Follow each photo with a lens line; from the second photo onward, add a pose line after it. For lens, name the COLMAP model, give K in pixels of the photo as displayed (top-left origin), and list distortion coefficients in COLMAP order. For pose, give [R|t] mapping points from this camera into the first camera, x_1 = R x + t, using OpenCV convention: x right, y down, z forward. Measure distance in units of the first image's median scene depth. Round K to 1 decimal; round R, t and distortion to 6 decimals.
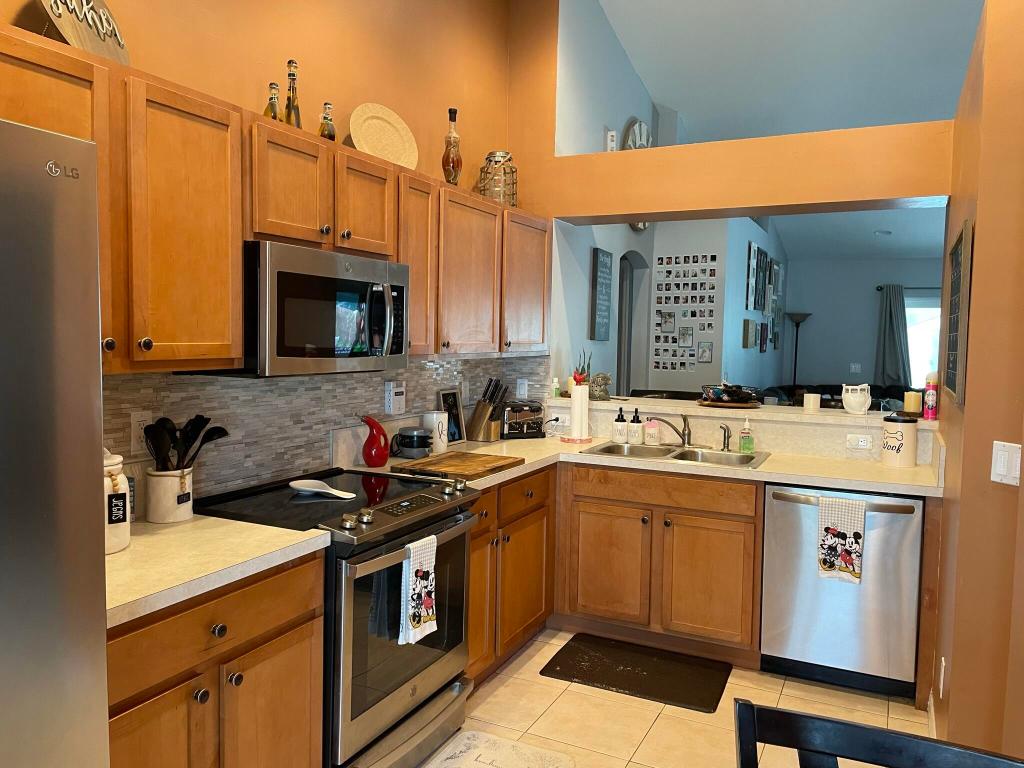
lens RADIAL K [[769.3, 0, 510.2], [0, 769.3, 379.9], [0, 0, 1]] dist [0.089093, -0.120878]
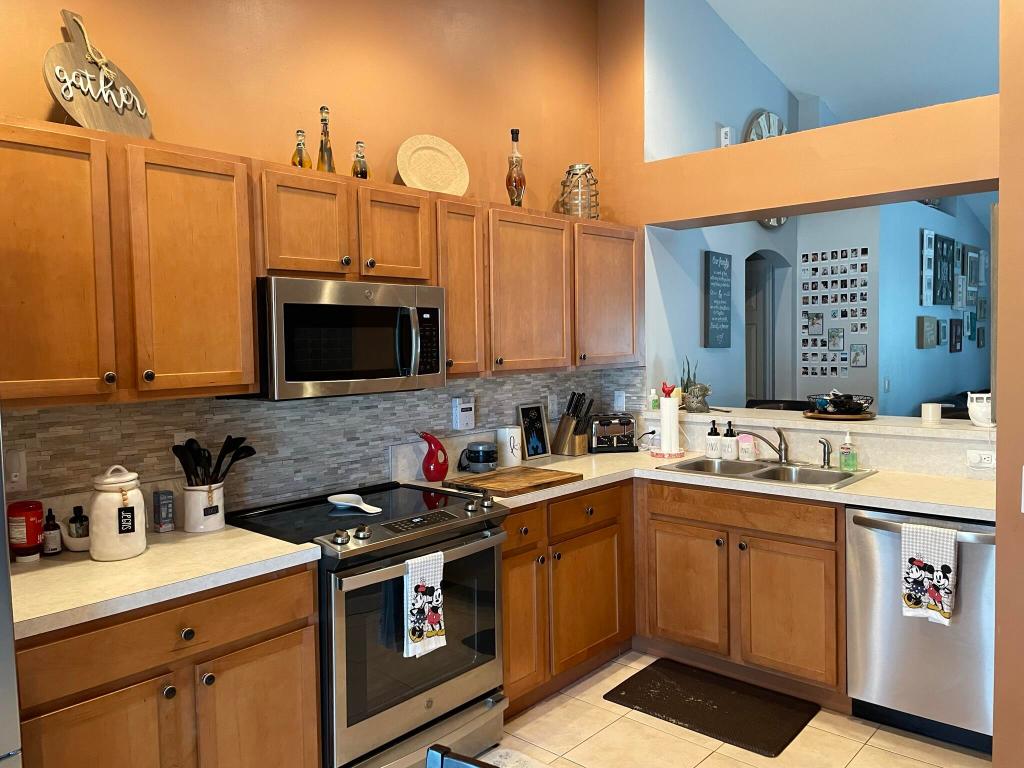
lens RADIAL K [[768.8, 0, 515.5], [0, 768.8, 371.8], [0, 0, 1]] dist [0.089001, -0.120405]
pose [[0.962291, -0.024712, -0.270896, 0.213124], [0.019675, 0.999580, -0.021294, -0.010189], [0.271308, 0.015161, 0.962373, 0.029270]]
